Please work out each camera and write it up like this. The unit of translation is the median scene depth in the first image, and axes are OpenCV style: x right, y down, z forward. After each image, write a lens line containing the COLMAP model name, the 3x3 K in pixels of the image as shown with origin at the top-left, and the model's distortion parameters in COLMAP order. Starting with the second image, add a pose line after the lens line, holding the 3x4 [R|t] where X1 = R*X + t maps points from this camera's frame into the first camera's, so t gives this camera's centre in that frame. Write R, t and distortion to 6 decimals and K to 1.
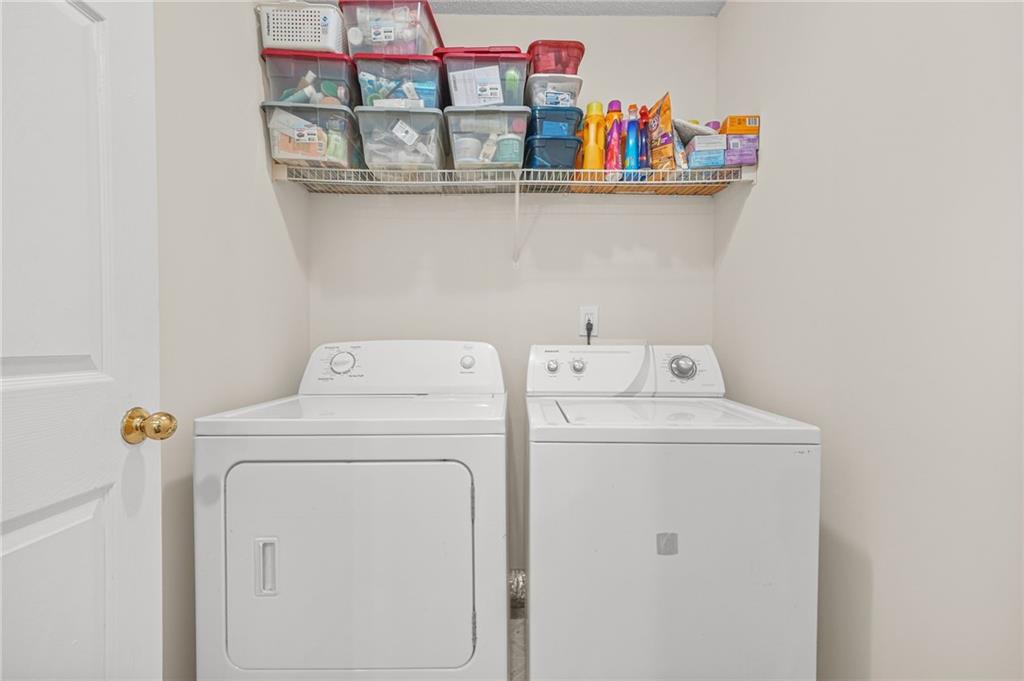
lens RADIAL K [[438.9, 0, 511.8], [0, 438.9, 351.0], [0, 0, 1]] dist [0.001173, 0.000168]
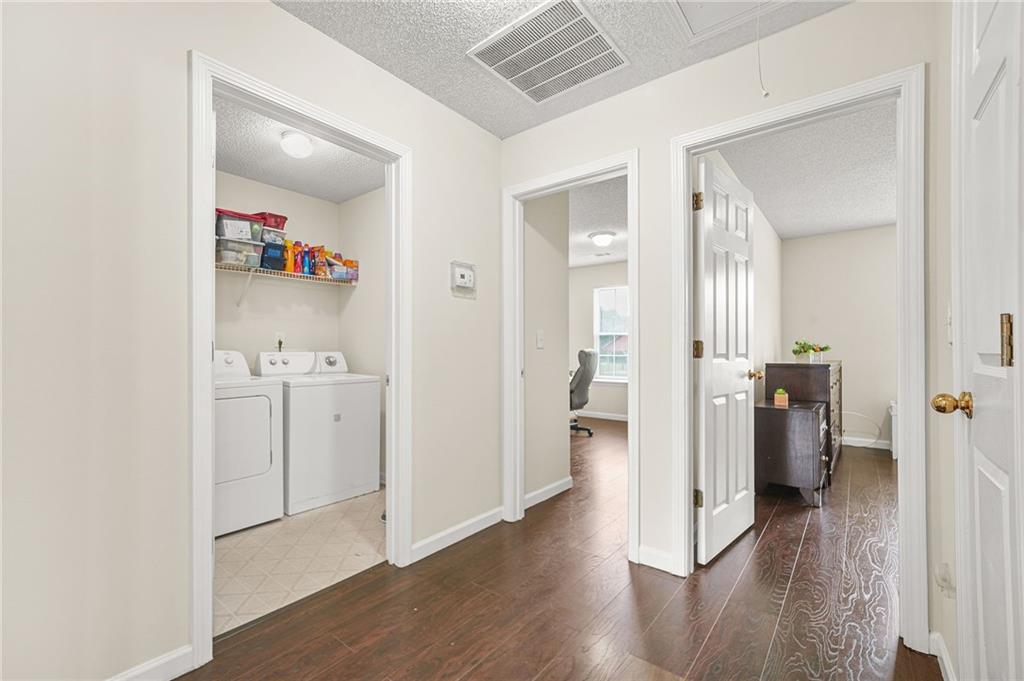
lens RADIAL K [[438.9, 0, 511.8], [0, 438.9, 351.0], [0, 0, 1]] dist [0.001173, 0.000168]
pose [[0.624631, -0.002982, 0.780914, -0.858143], [0.016196, 0.999827, -0.009137, 0.019736], [-0.780752, 0.018355, 0.624572, -1.256878]]
